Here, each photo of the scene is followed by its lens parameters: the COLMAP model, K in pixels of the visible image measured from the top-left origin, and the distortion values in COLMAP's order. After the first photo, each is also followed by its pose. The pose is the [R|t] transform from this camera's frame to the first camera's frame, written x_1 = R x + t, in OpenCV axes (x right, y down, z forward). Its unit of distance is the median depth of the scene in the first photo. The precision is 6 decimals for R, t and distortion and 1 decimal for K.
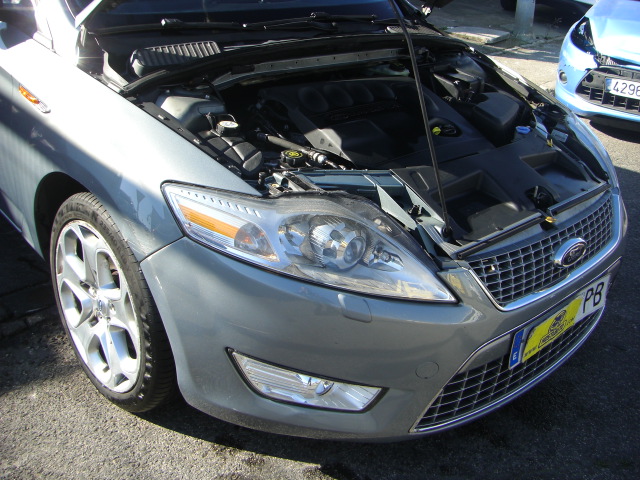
lens RADIAL K [[712.3, 0, 322.7], [0, 712.3, 186.1], [0, 0, 1]] dist [-0.167067, 0.094539]
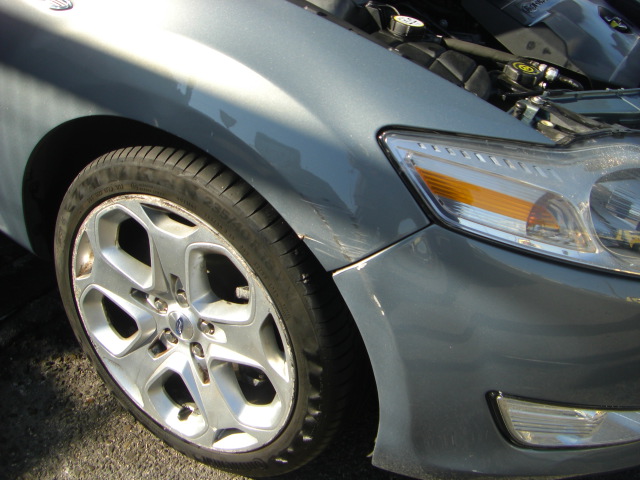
lens RADIAL K [[712.3, 0, 322.7], [0, 712.3, 186.1], [0, 0, 1]] dist [-0.167067, 0.094539]
pose [[0.964154, -0.084739, 0.251449, -0.356582], [0.045345, 0.986314, 0.158519, -0.045306], [-0.261440, -0.141435, 0.954801, 0.408529]]
